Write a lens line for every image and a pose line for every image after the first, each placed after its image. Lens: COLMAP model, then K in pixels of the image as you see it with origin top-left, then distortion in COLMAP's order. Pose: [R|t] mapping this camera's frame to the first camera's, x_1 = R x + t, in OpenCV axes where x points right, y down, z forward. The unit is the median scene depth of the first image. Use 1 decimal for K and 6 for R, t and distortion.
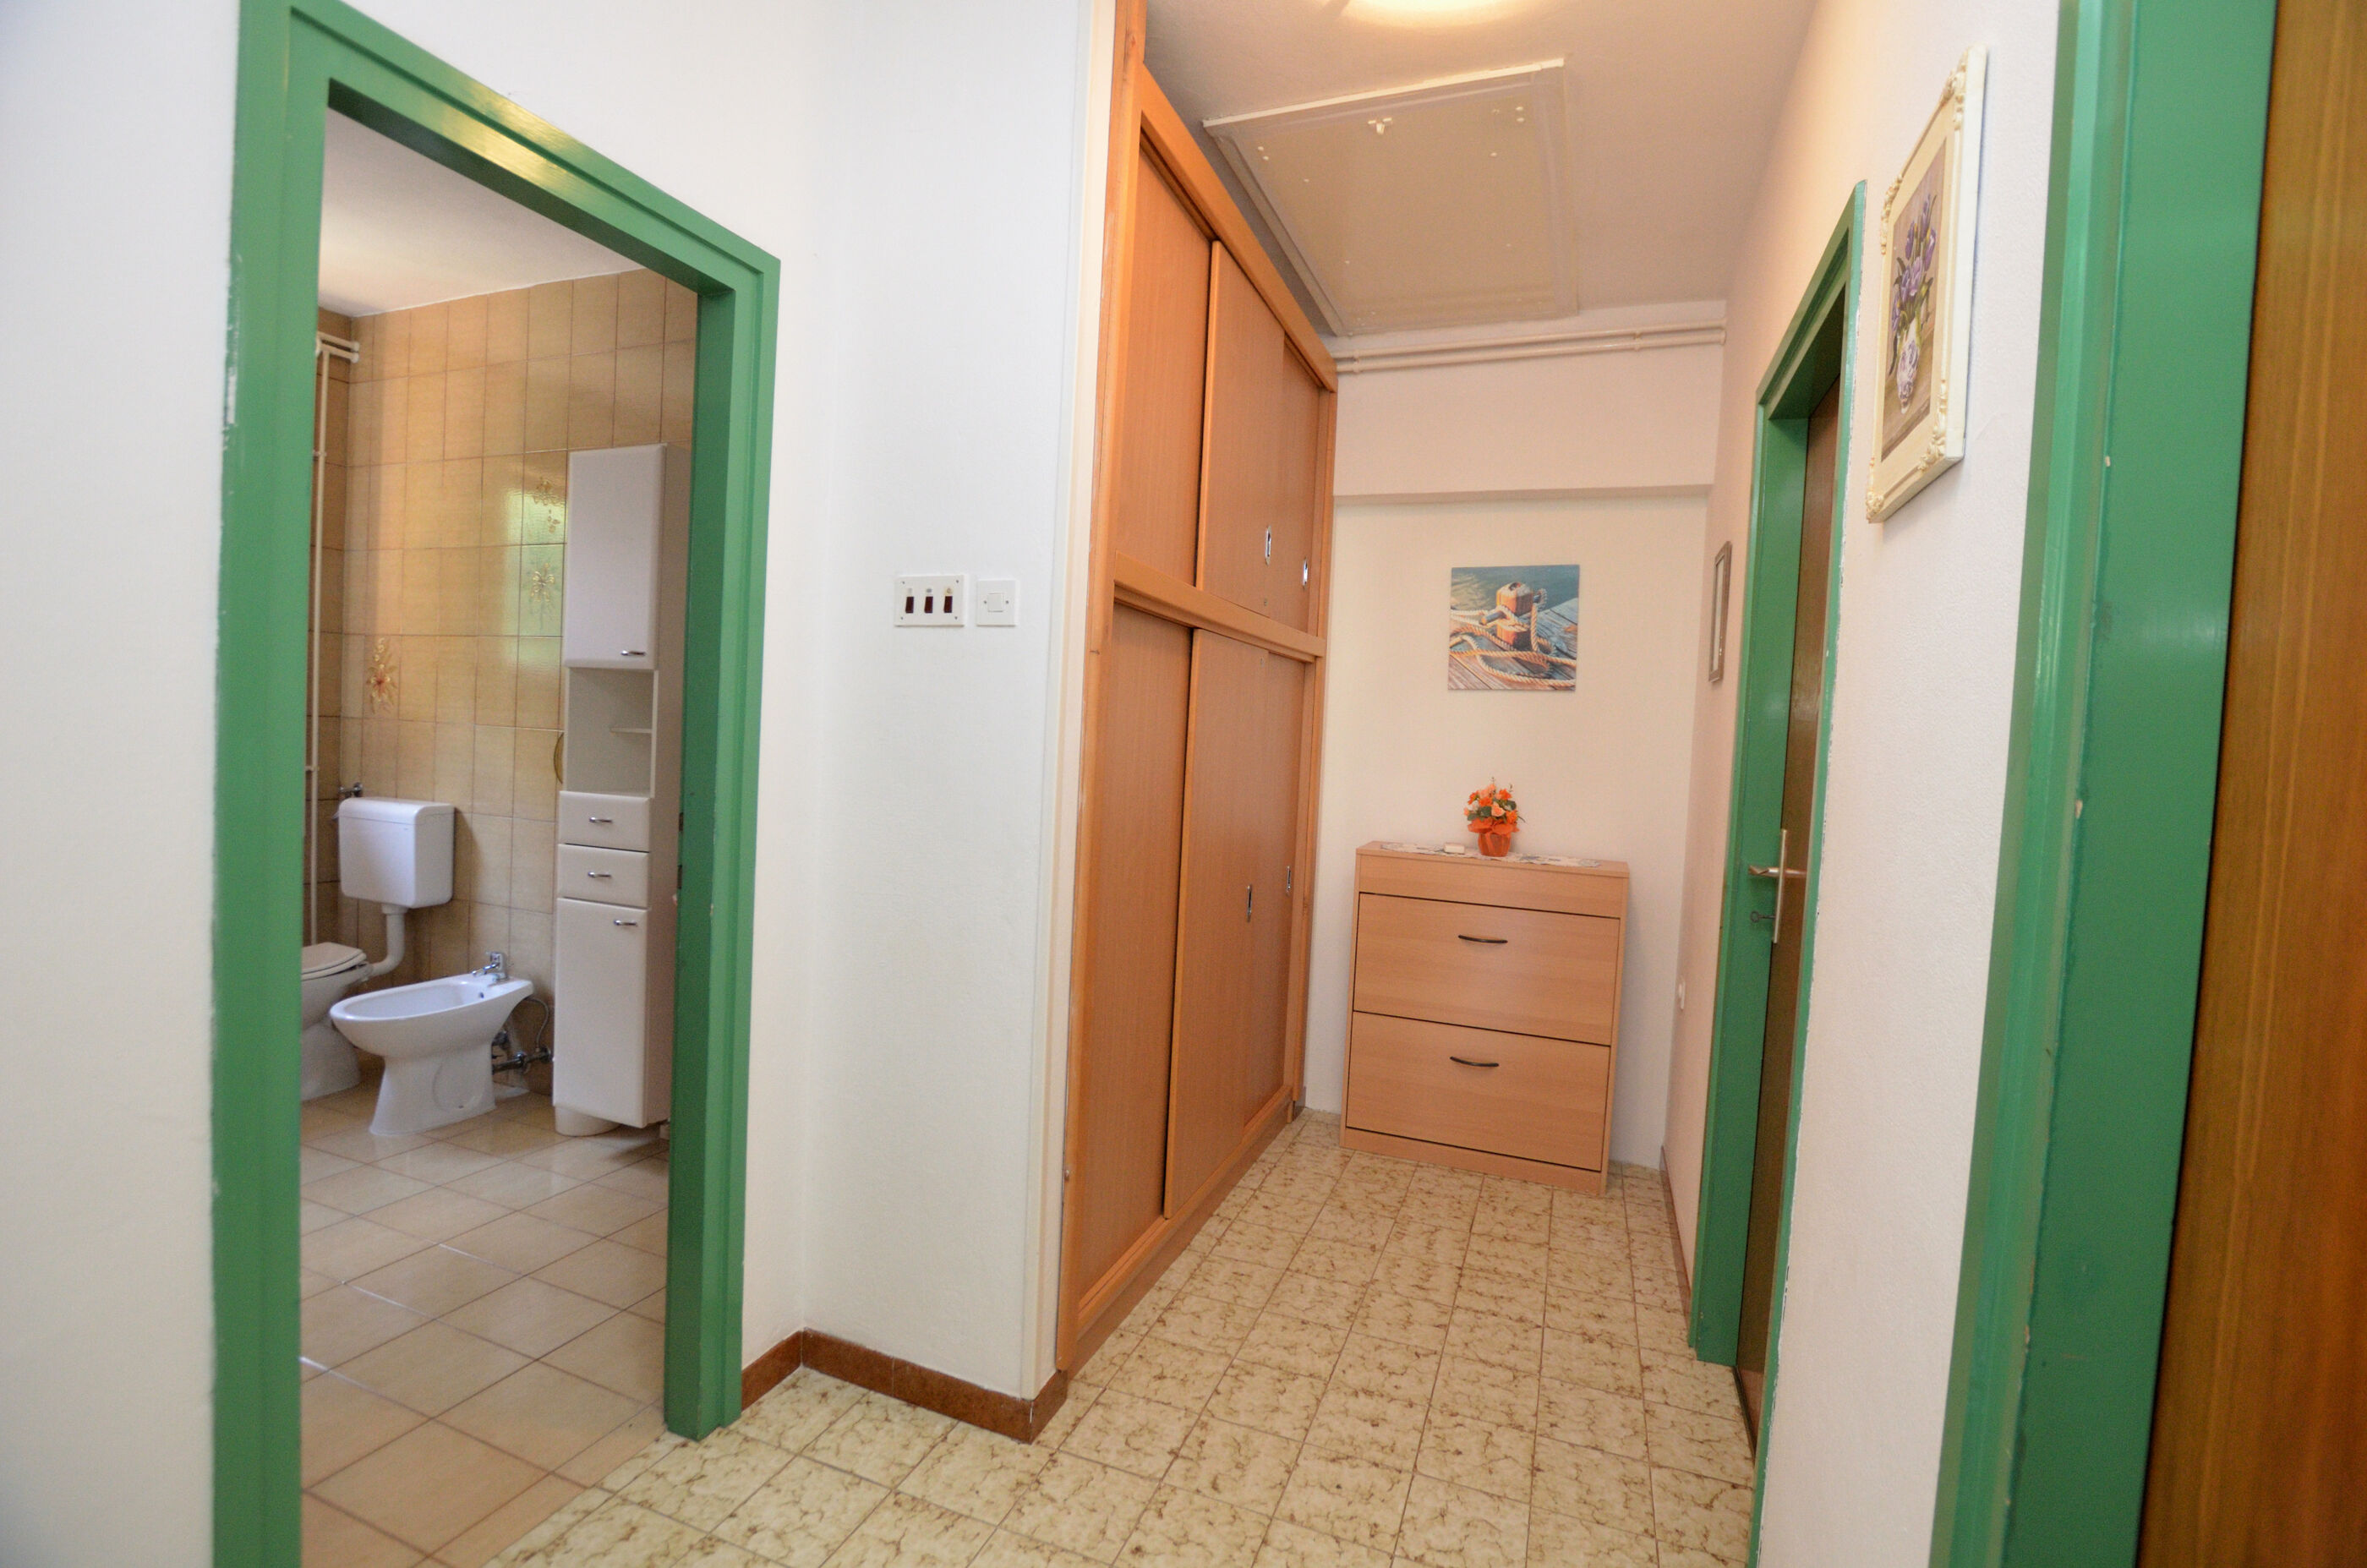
lens RADIAL K [[1029.0, 0, 1194.5], [0, 1029.0, 786.9], [0, 0, 1]] dist [-0.033158, 0.005207]
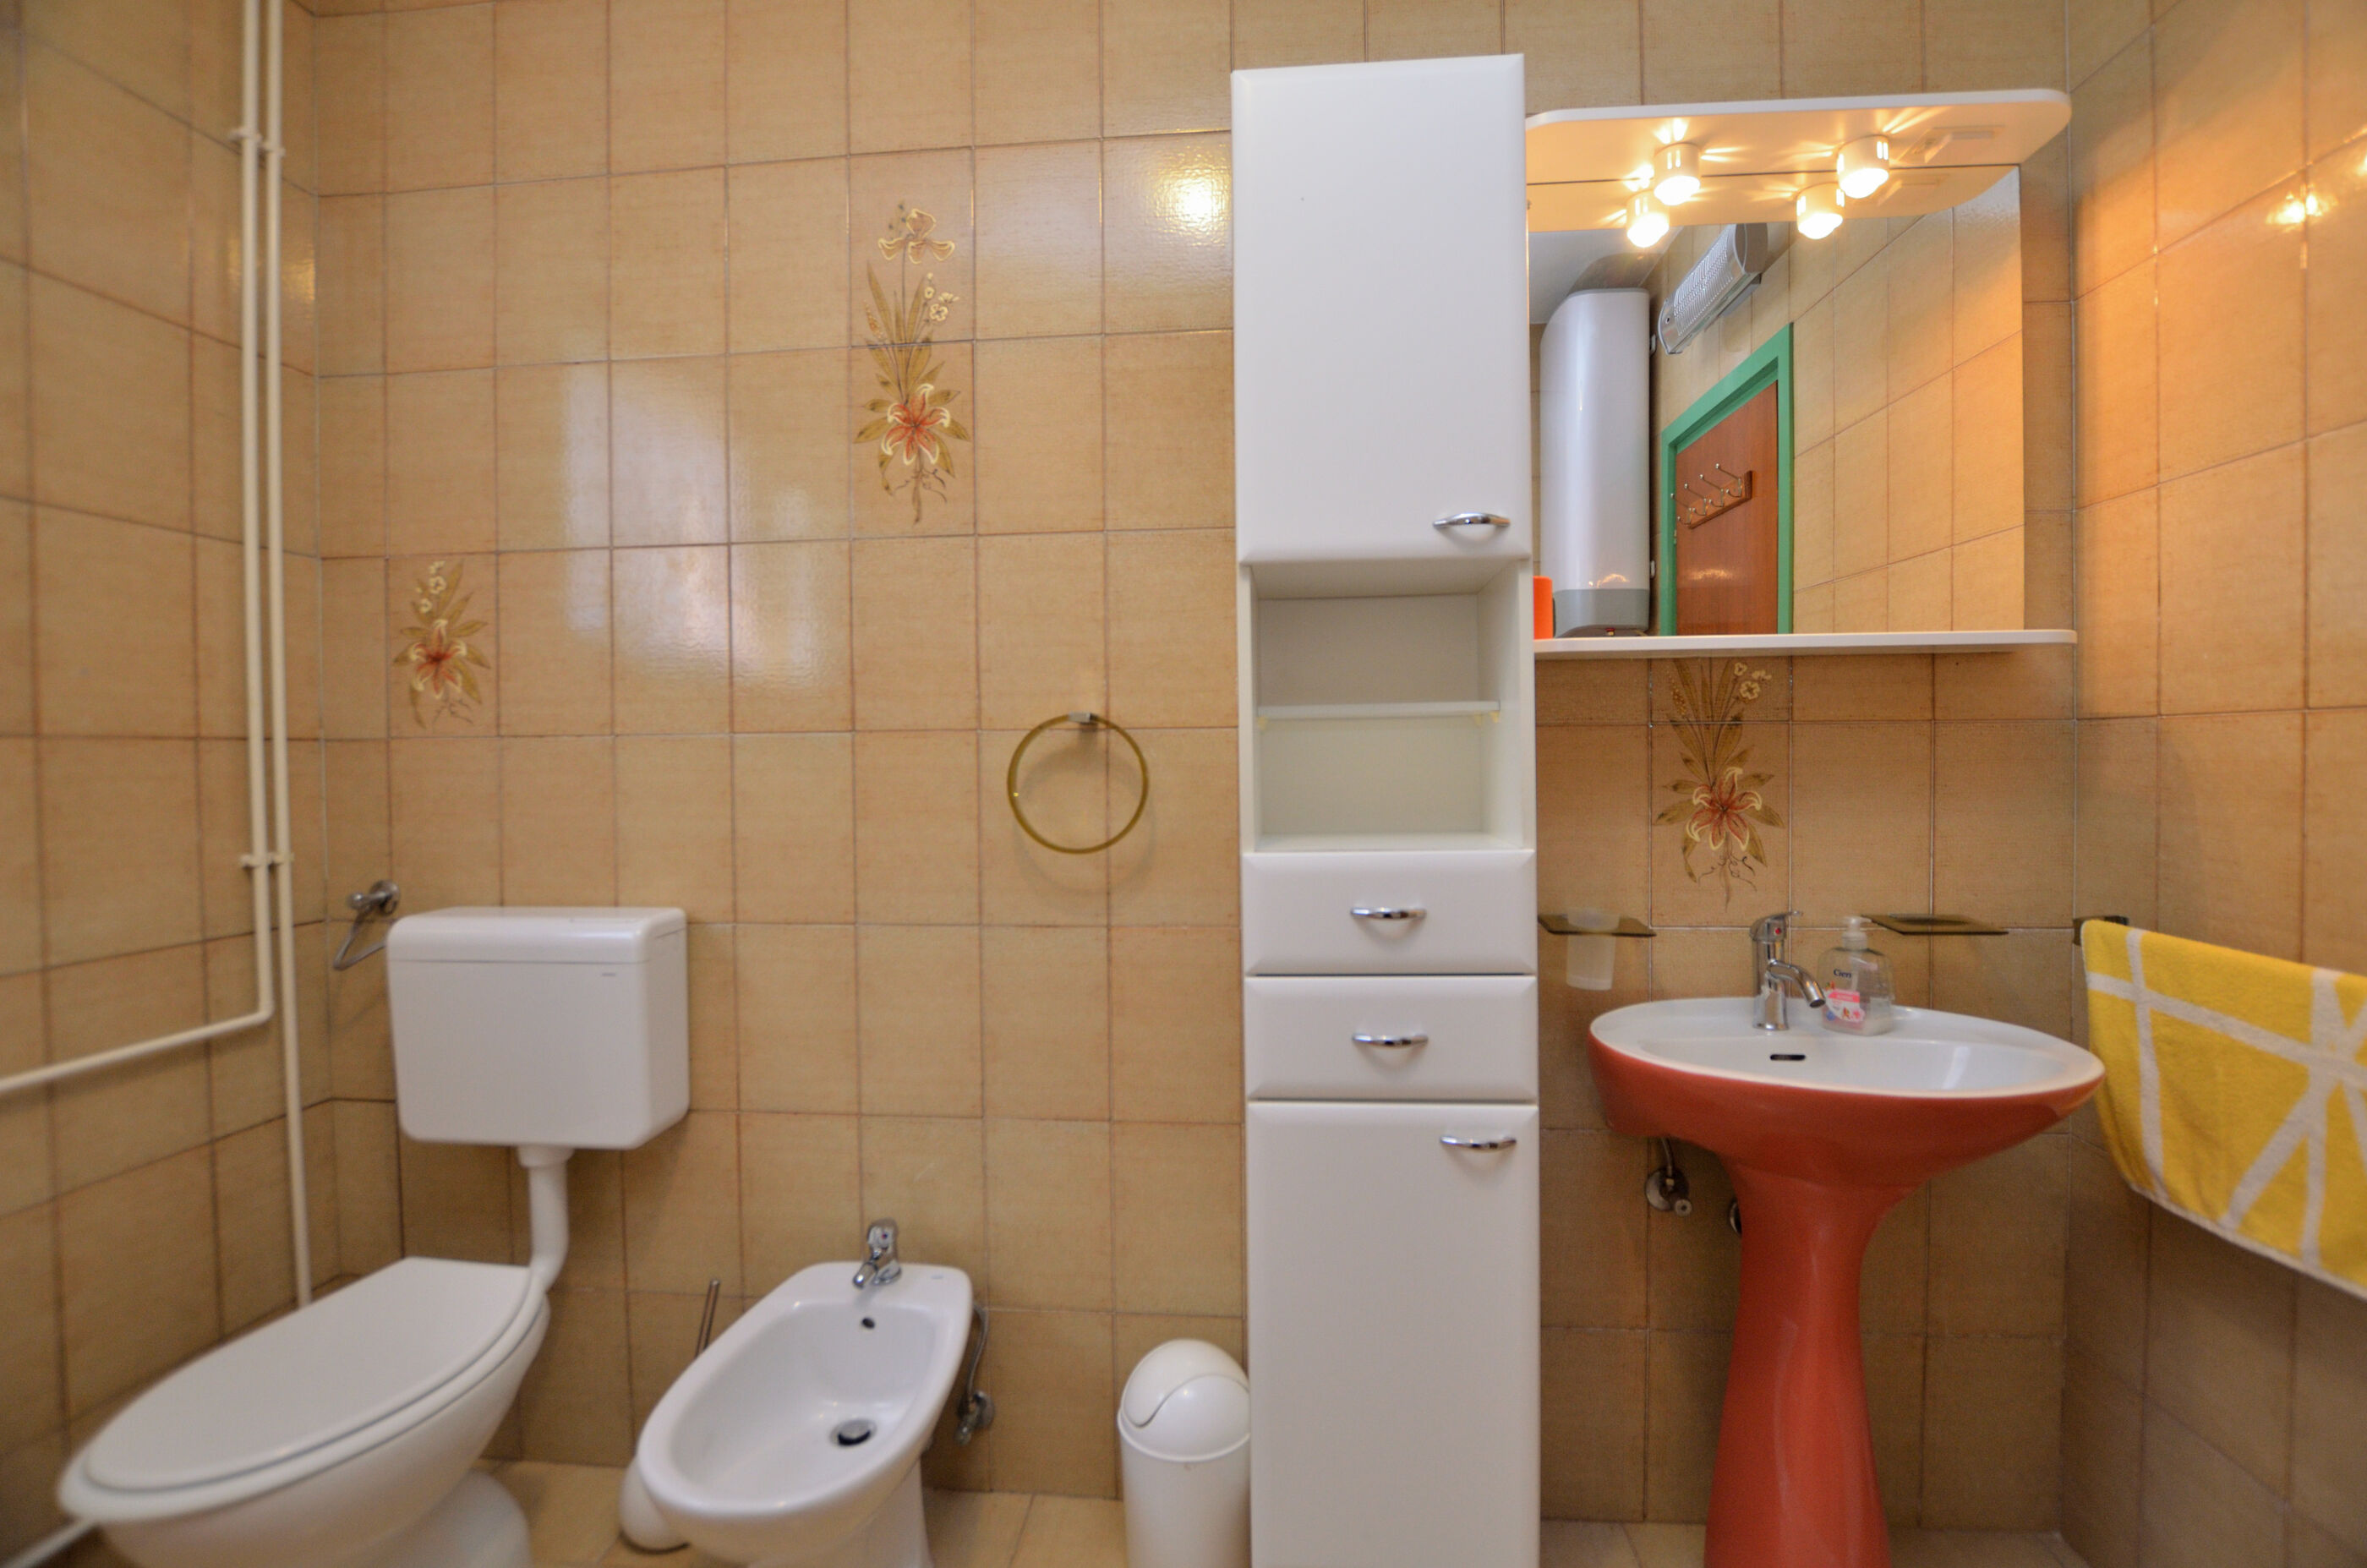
lens RADIAL K [[1029.0, 0, 1190.5], [0, 1029.0, 780.7], [0, 0, 1]] dist [-0.033158, 0.005207]
pose [[0.963002, -0.068831, 0.260557, -0.624091], [0.072191, 0.997385, -0.003333, -0.022422], [-0.259646, 0.022019, 0.965453, 0.484333]]
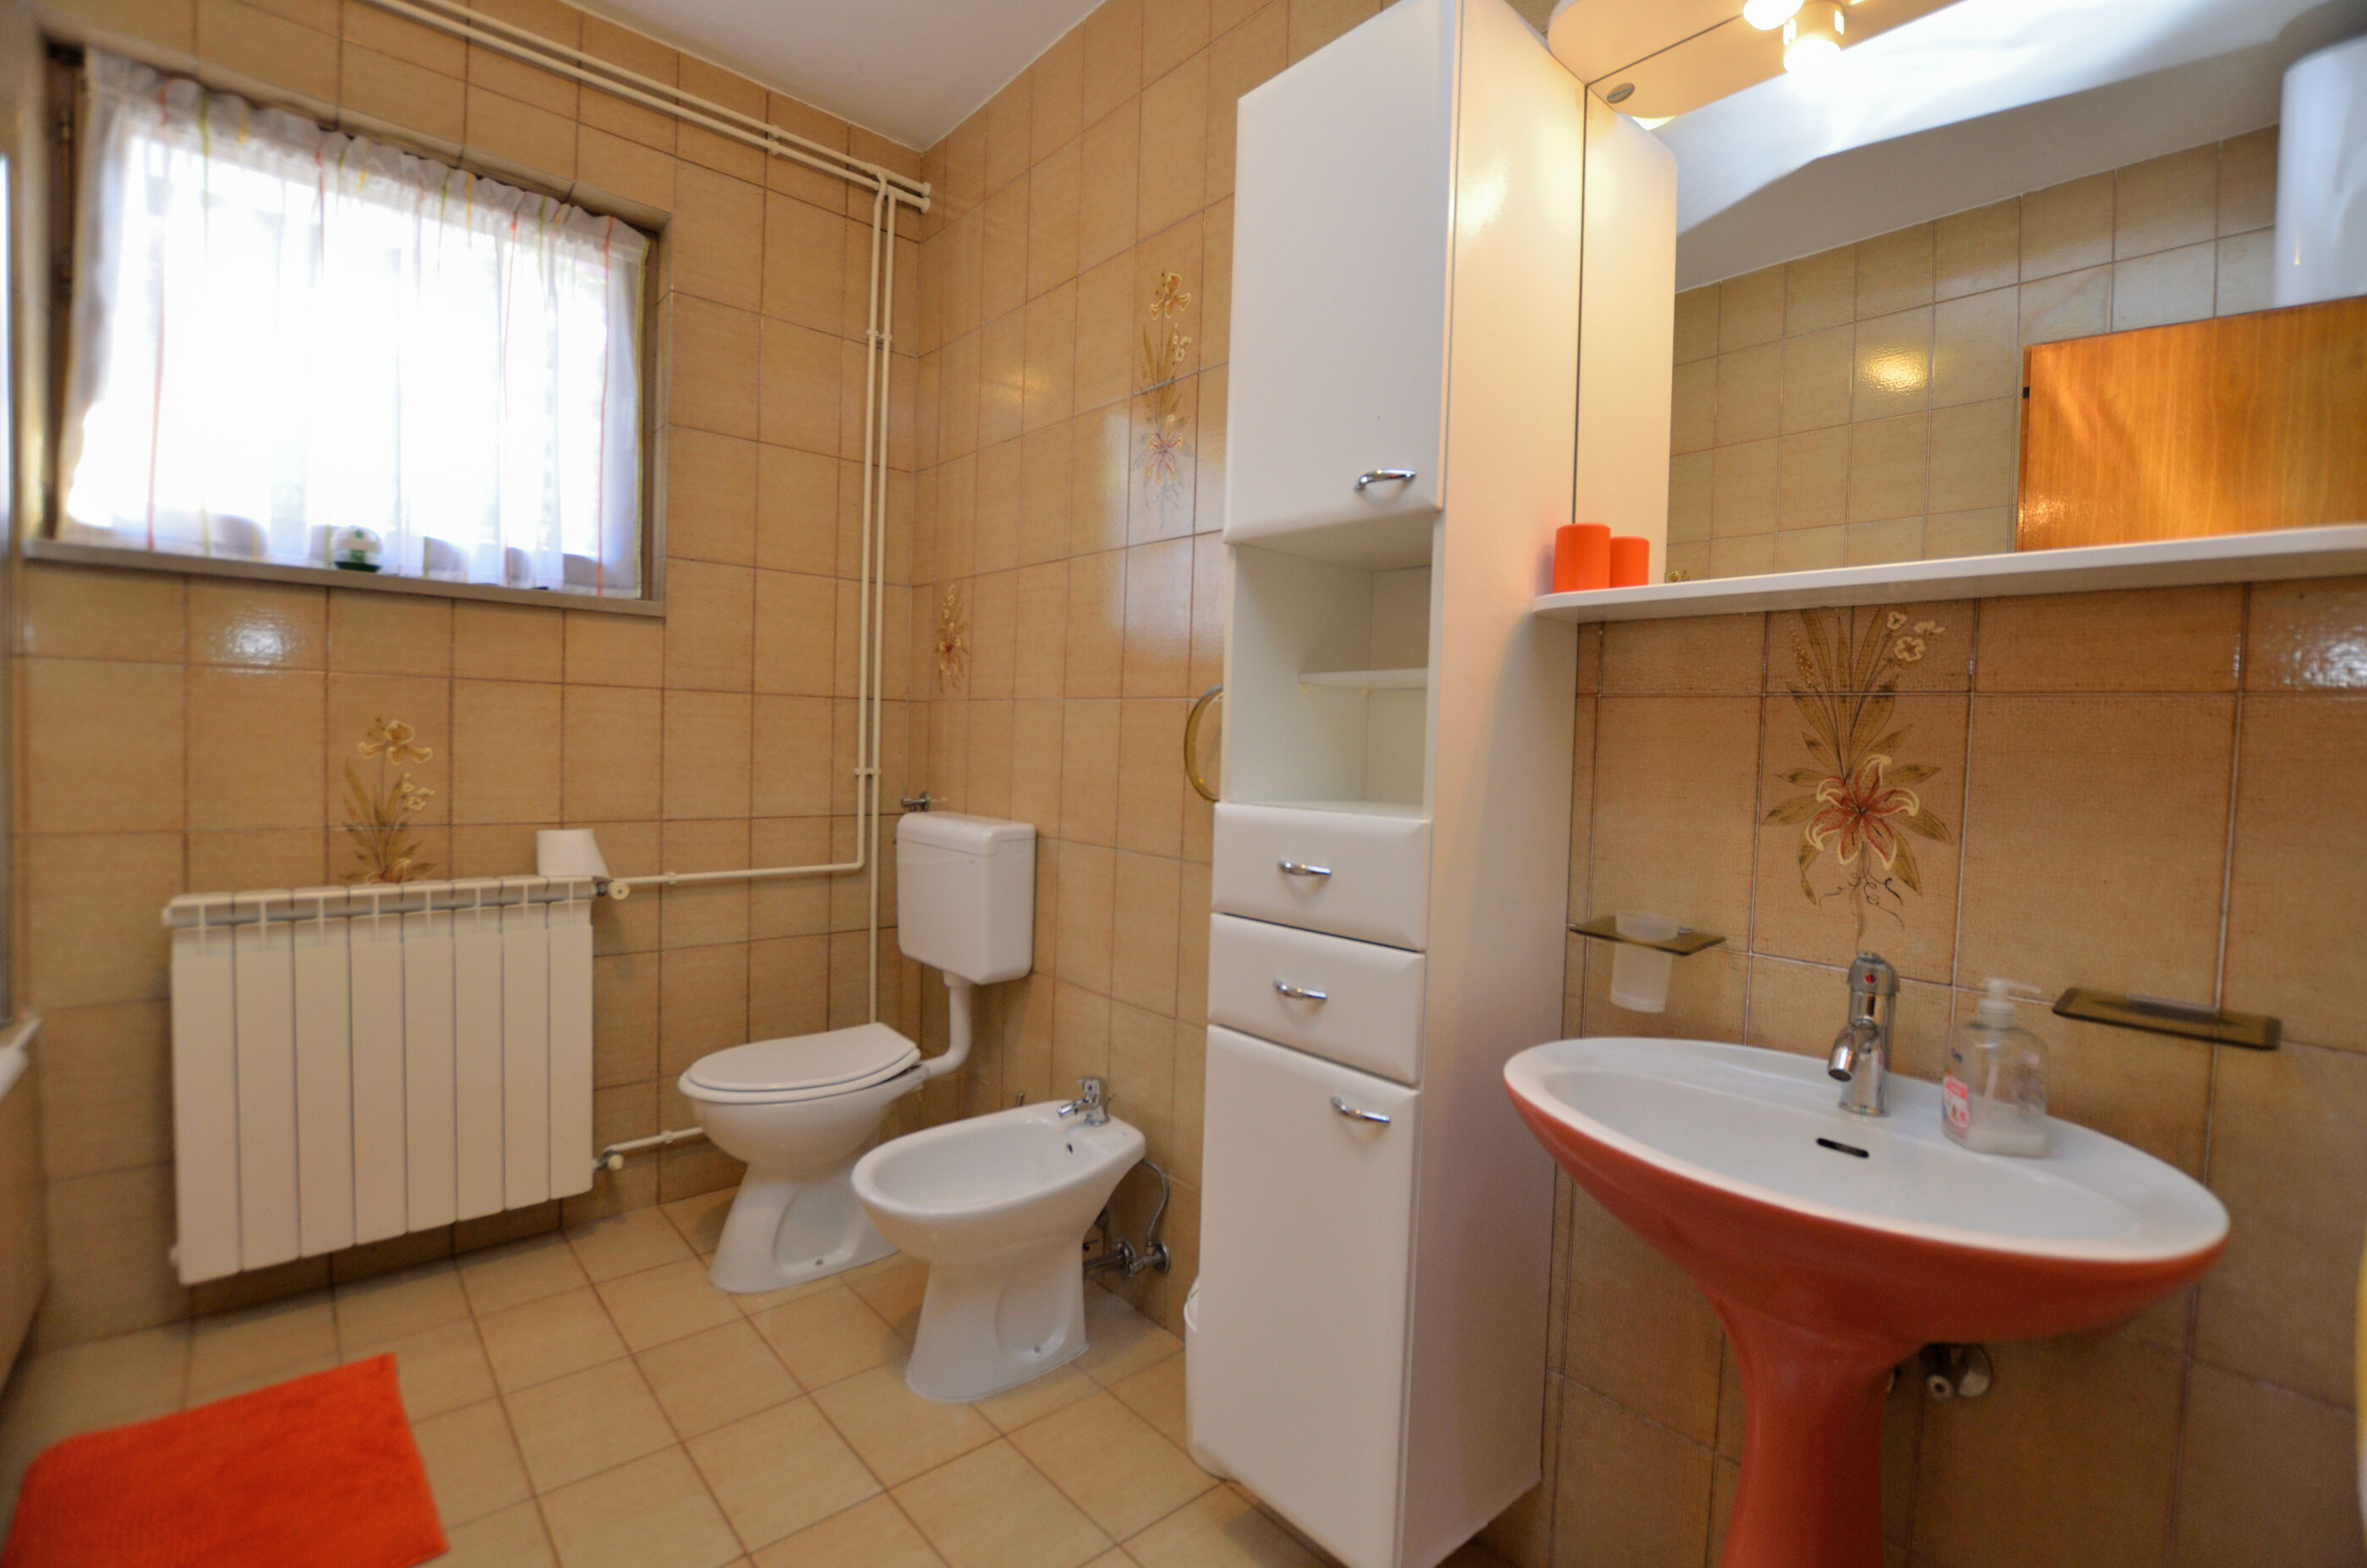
lens RADIAL K [[1029.0, 0, 1202.5], [0, 1029.0, 783.4], [0, 0, 1]] dist [-0.033158, 0.005207]
pose [[0.888392, -0.002371, -0.459079, -0.335663], [-0.007783, 0.999765, -0.020224, 0.003626], [0.459019, 0.021540, 0.888165, 0.465602]]
